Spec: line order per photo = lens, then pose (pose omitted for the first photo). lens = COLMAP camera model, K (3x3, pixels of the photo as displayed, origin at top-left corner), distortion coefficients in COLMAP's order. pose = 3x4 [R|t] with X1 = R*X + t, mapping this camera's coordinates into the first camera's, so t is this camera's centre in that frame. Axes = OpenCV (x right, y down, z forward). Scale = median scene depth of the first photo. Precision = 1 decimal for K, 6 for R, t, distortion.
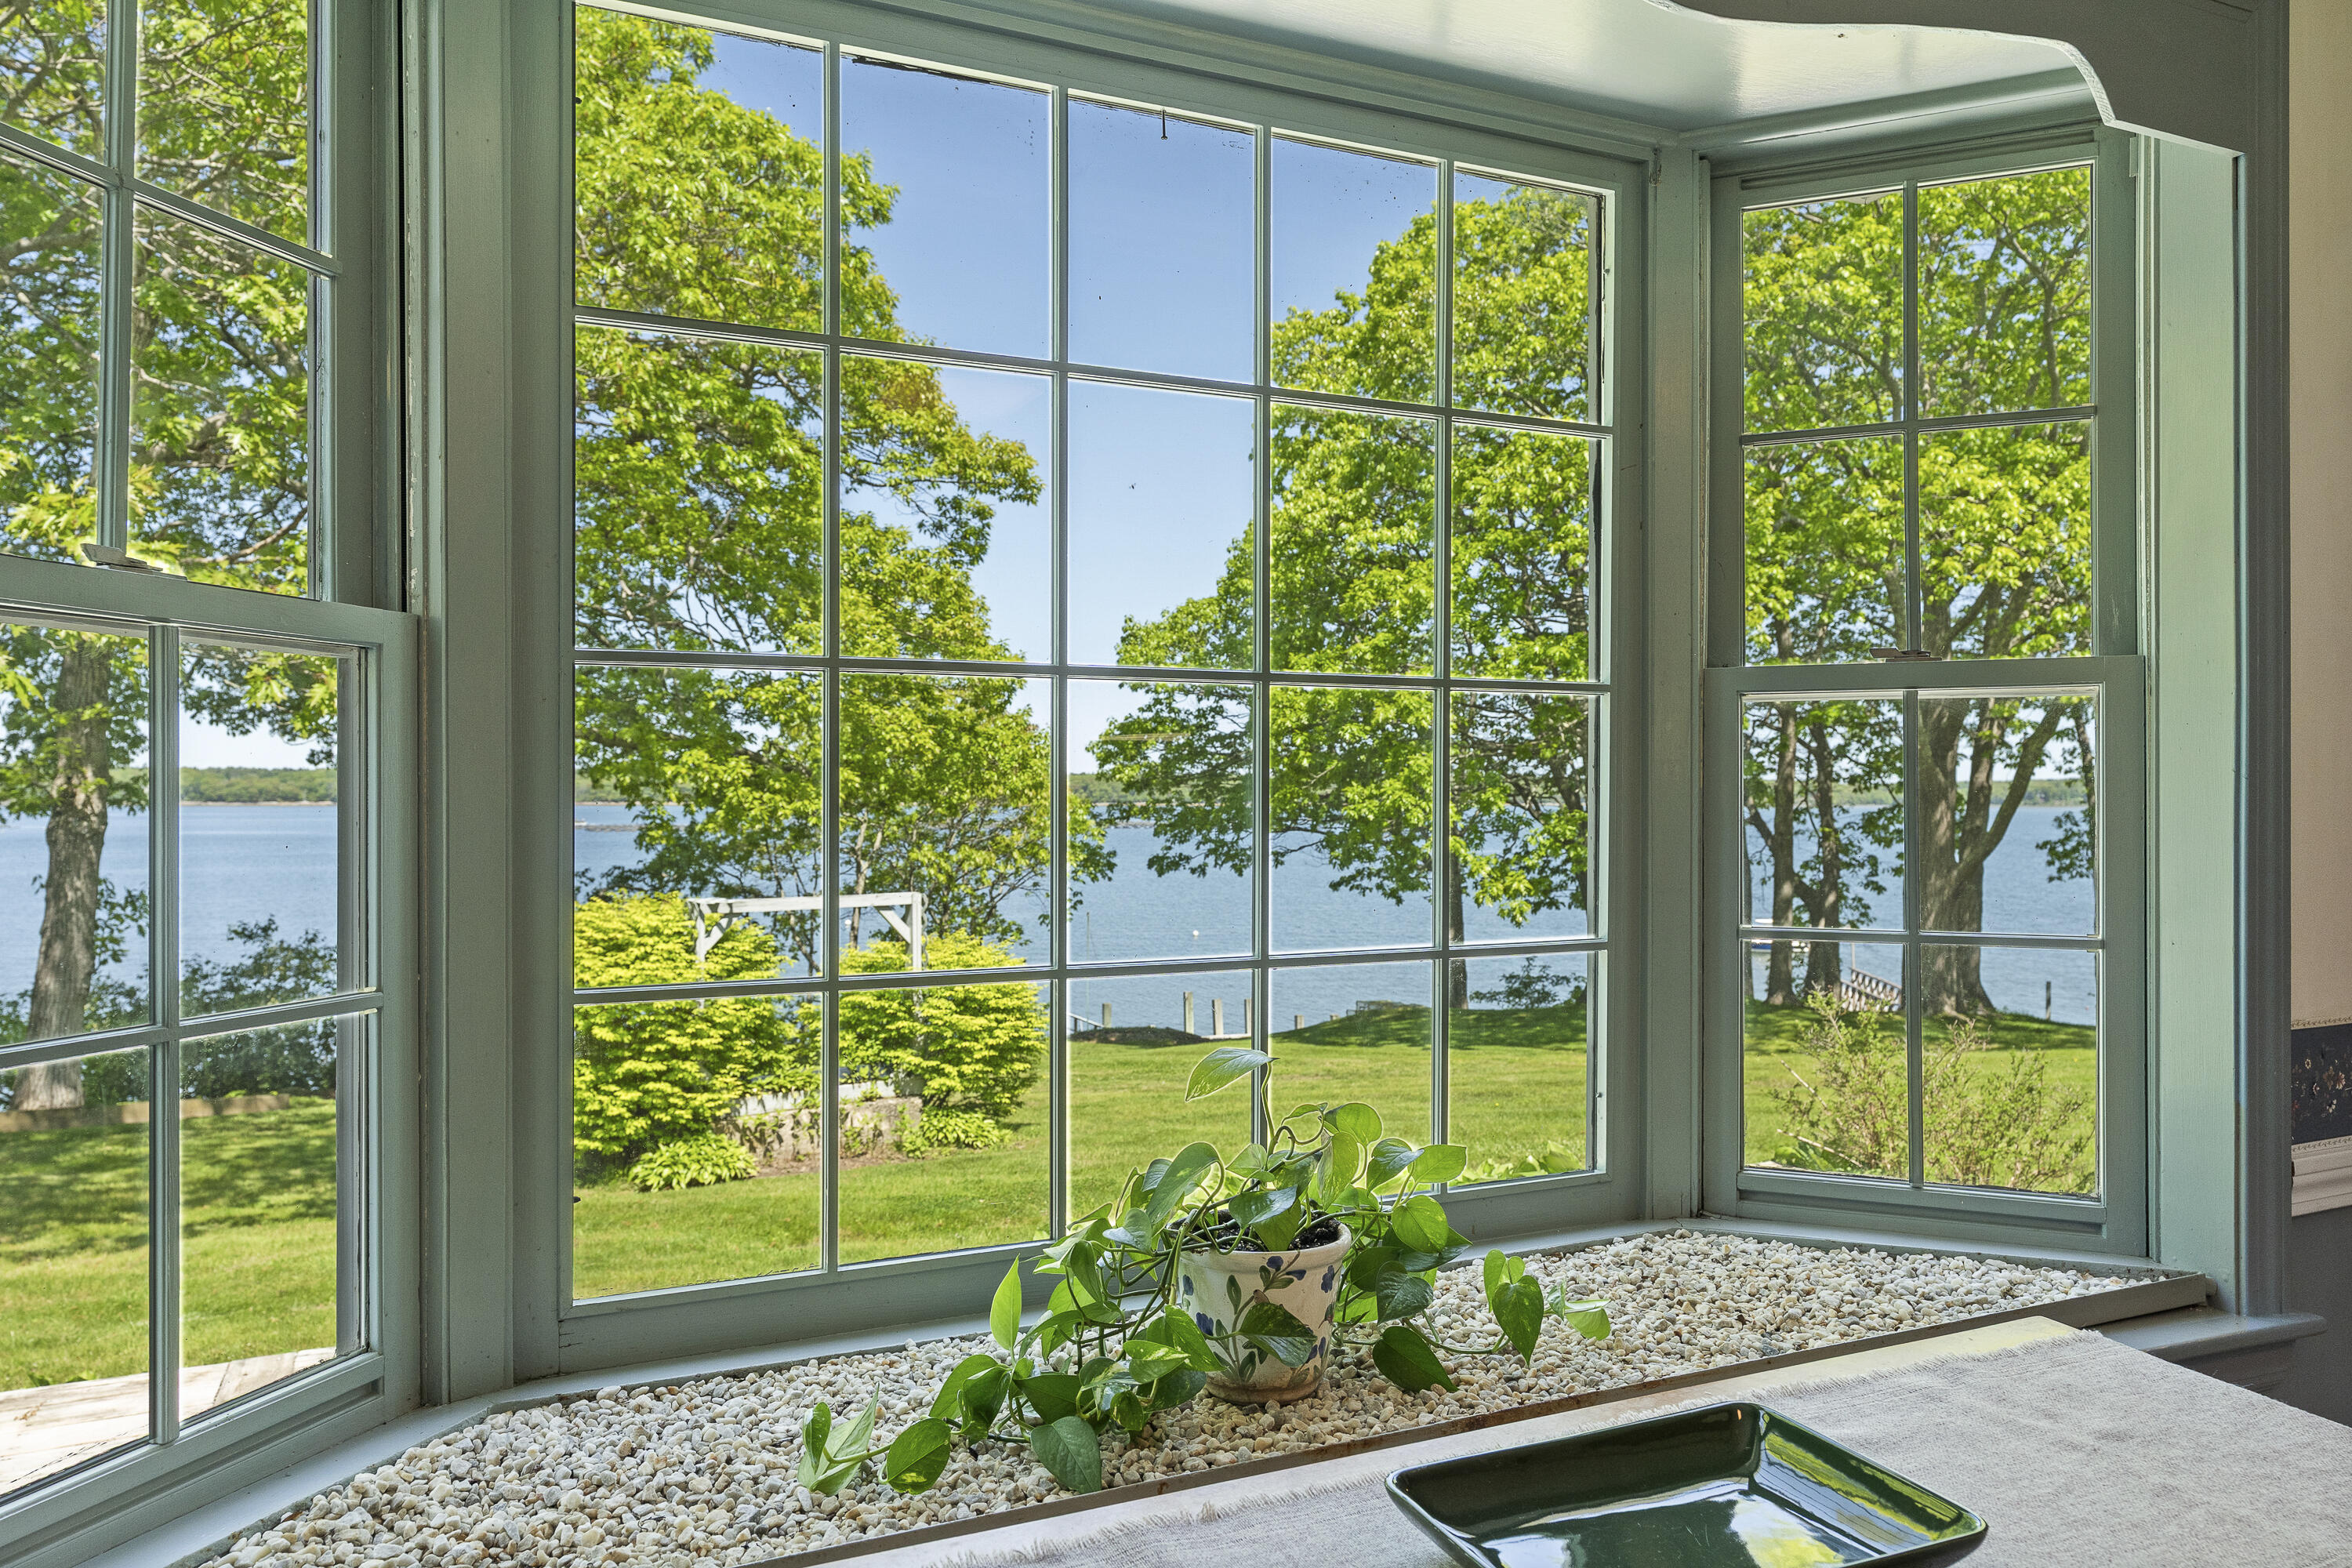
lens RADIAL K [[1584.5, 0, 1165.2], [0, 1584.5, 777.1], [0, 0, 1]] dist [-0.011601, 0.005789]
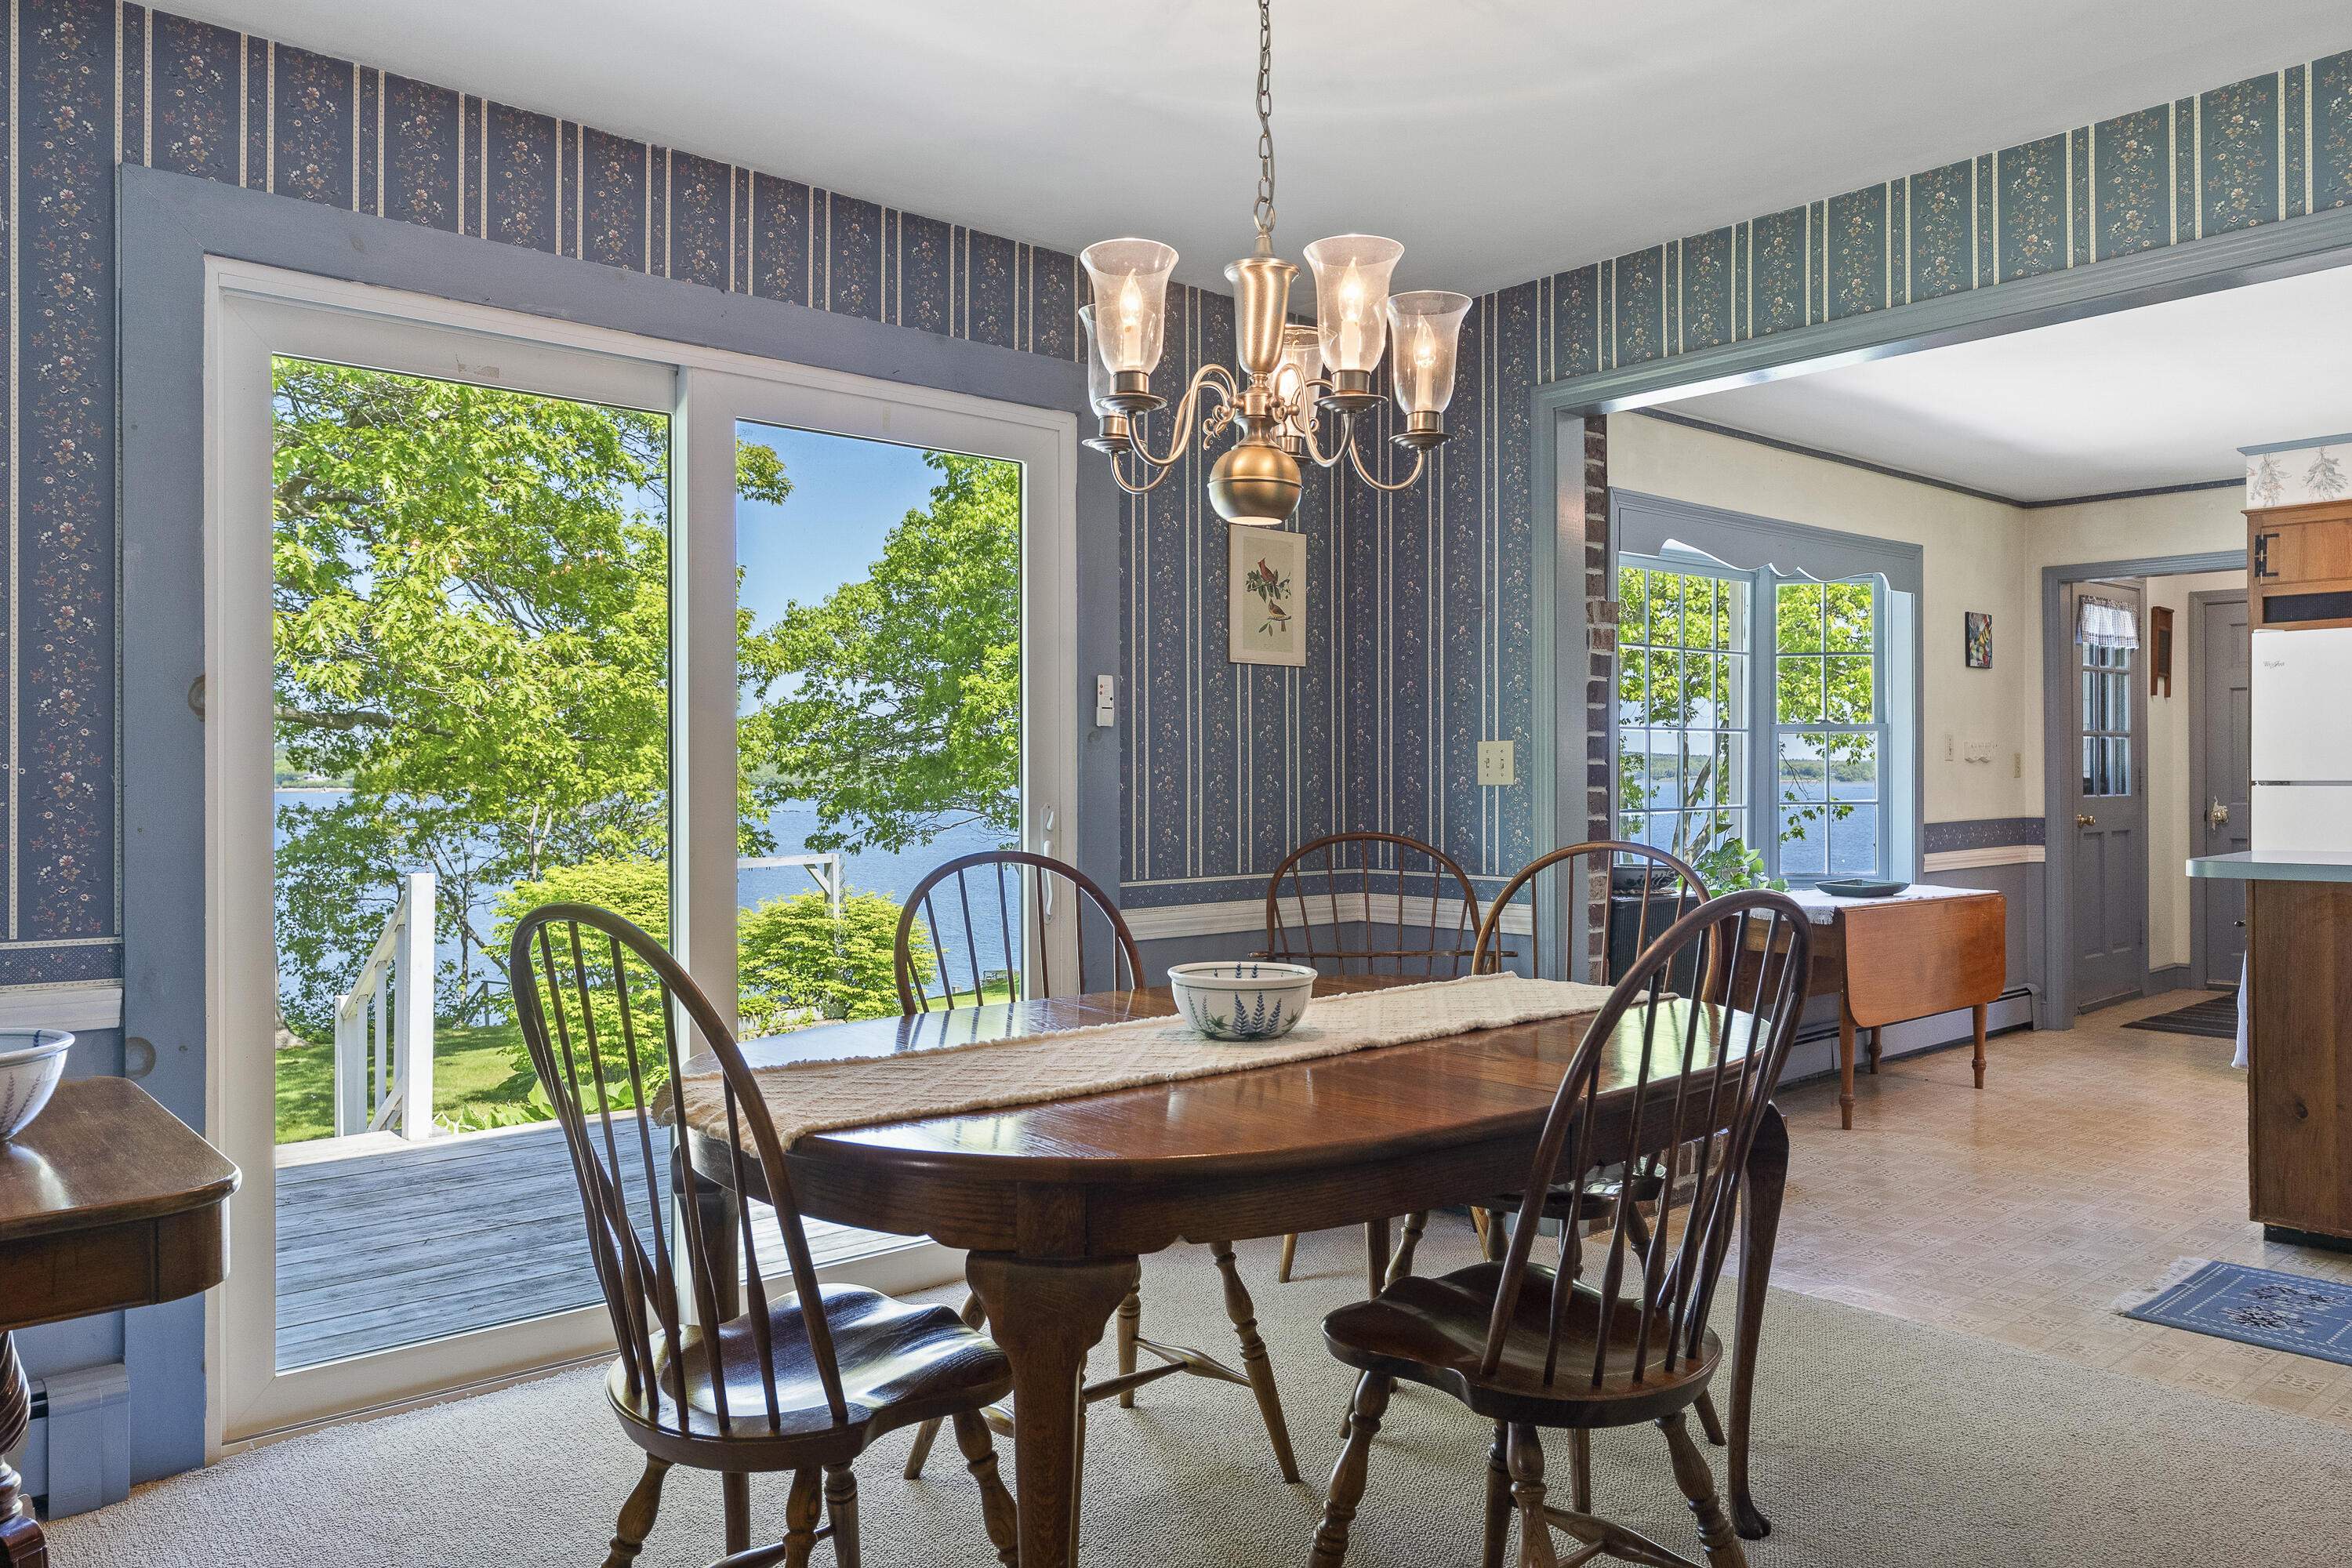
lens RADIAL K [[1584.5, 0, 1170.7], [0, 1584.5, 786.3], [0, 0, 1]] dist [-0.011601, 0.005789]
pose [[0.963588, -0.007701, 0.267280, -0.146665], [0.002858, 0.999825, 0.018505, -0.000406], [-0.267376, -0.017068, 0.963441, -0.156178]]
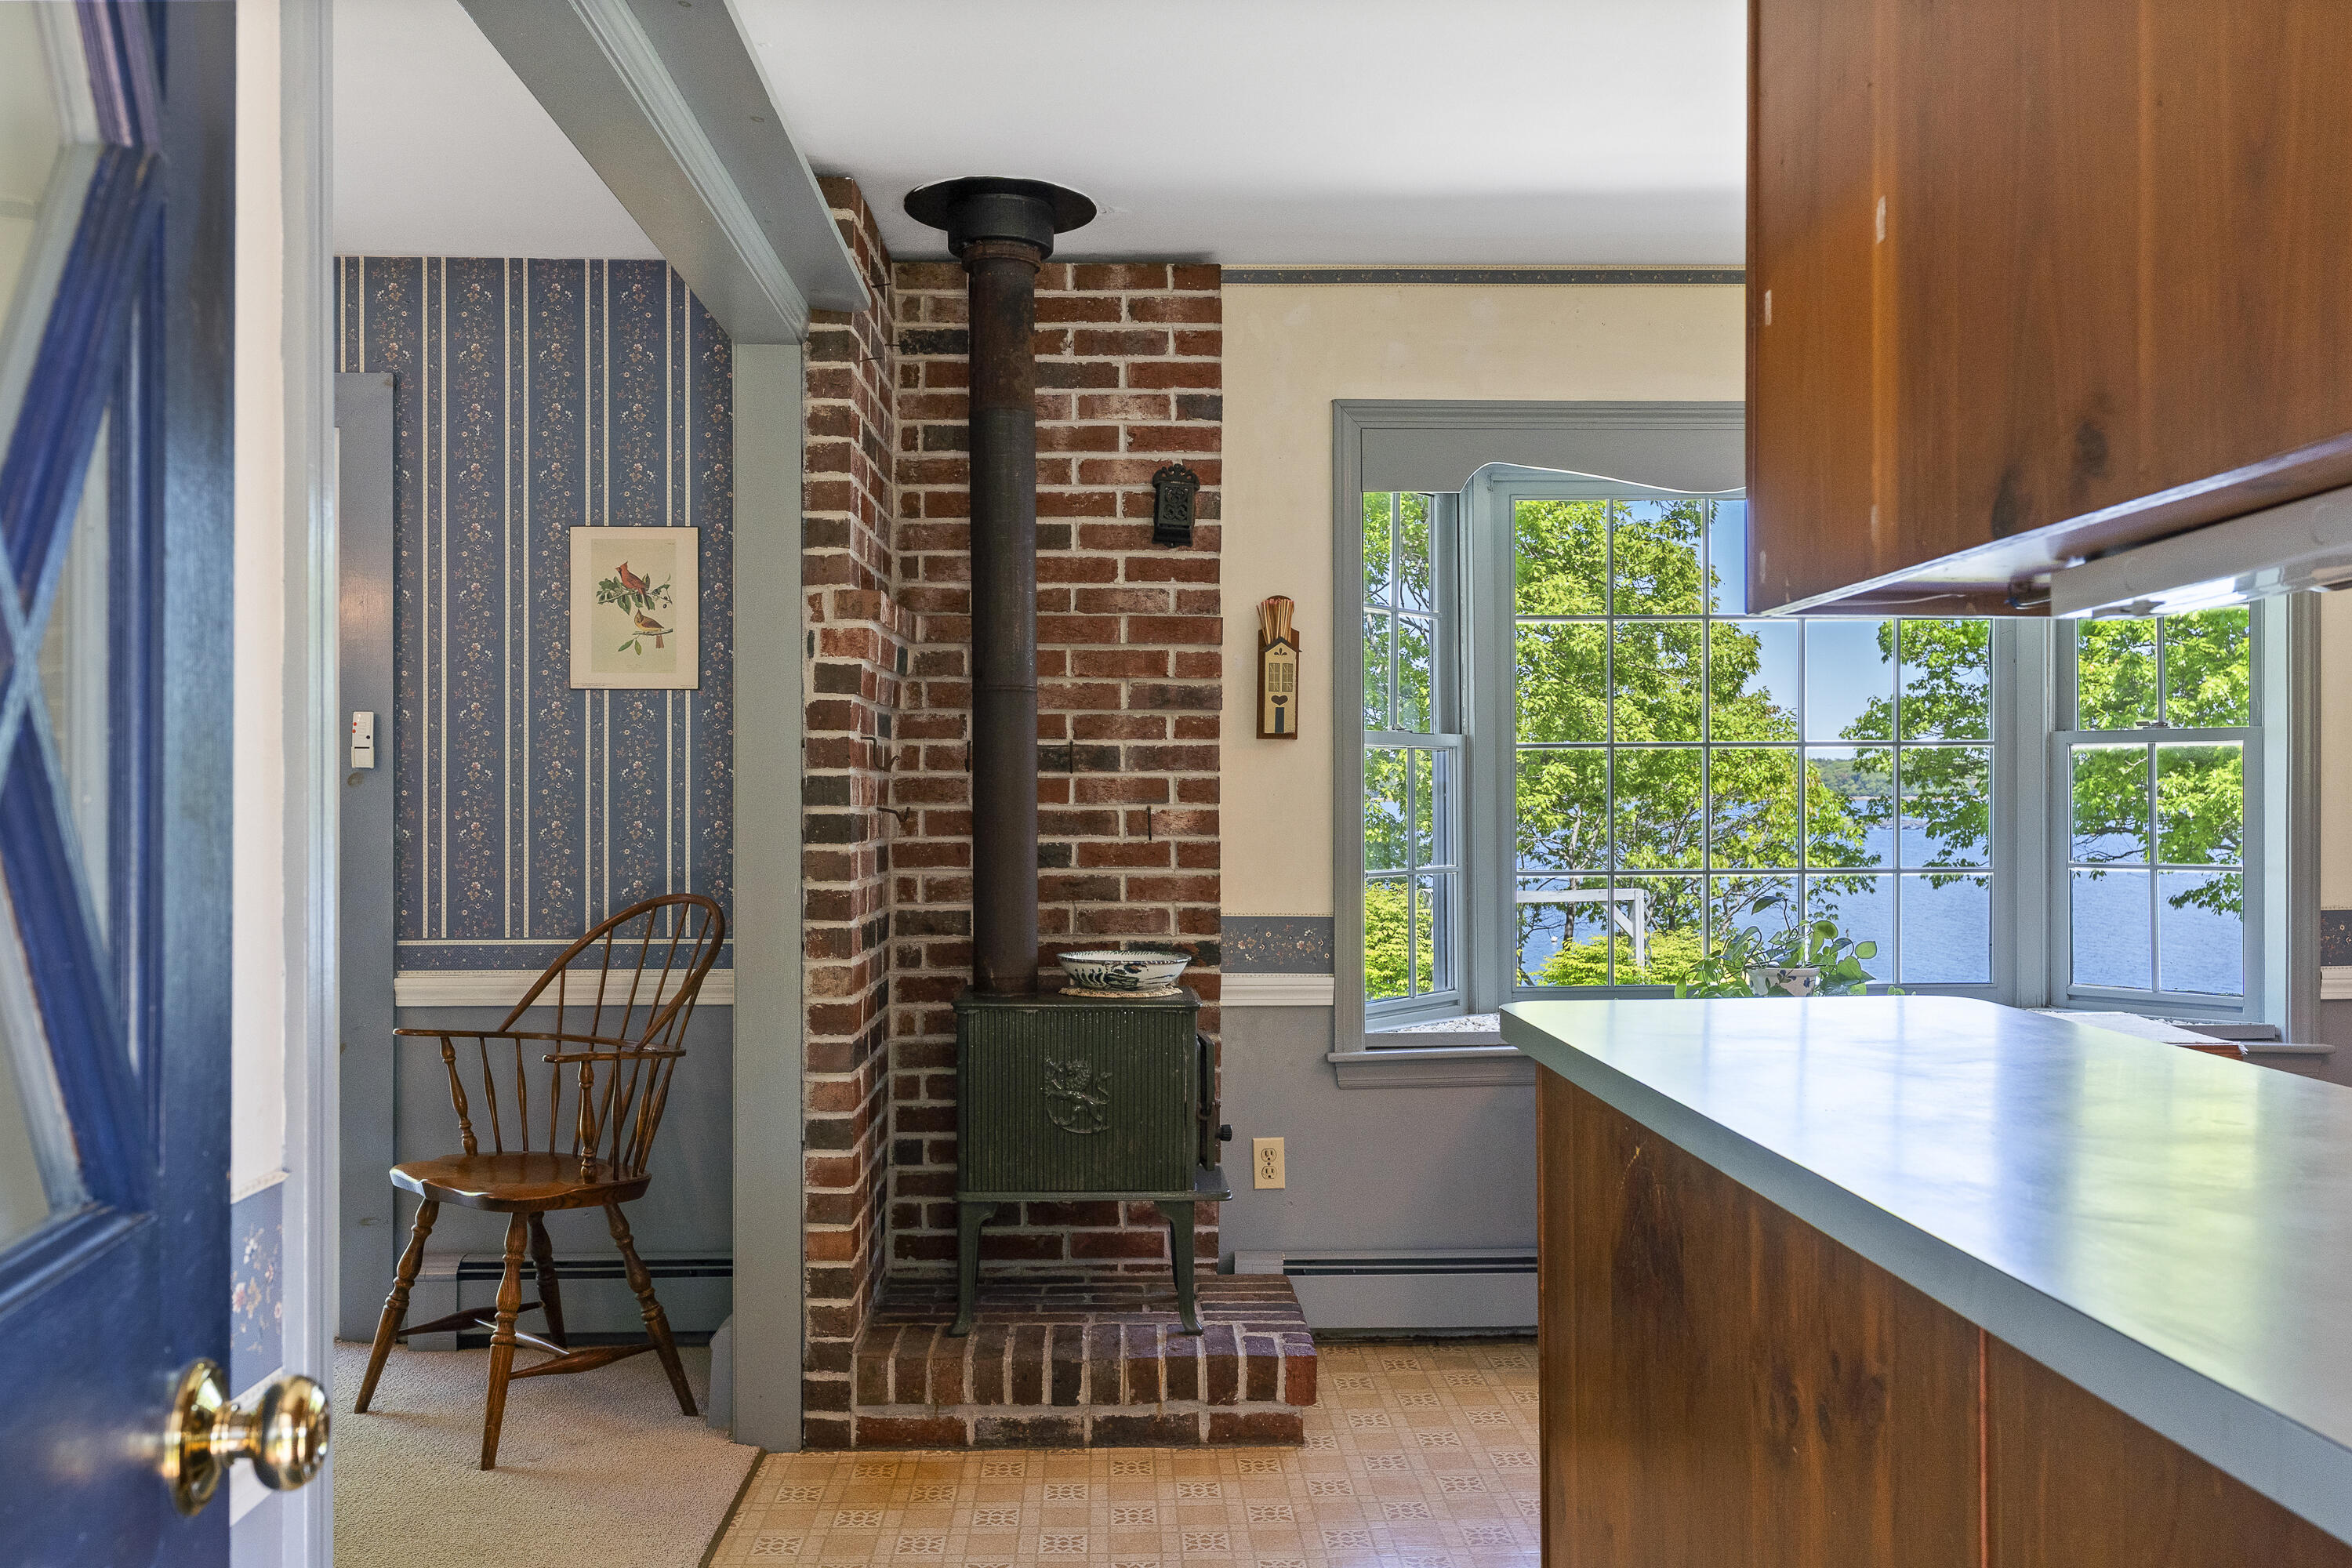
lens RADIAL K [[1864.2, 0, 1178.5], [0, 1864.2, 795.3], [0, 0, 1]] dist [0.010830, -0.004018]
pose [[0.922684, -0.003198, -0.385543, 0.019561], [0.008870, 0.999877, 0.012933, -0.002466], [0.385455, -0.015353, 0.922599, -0.130975]]
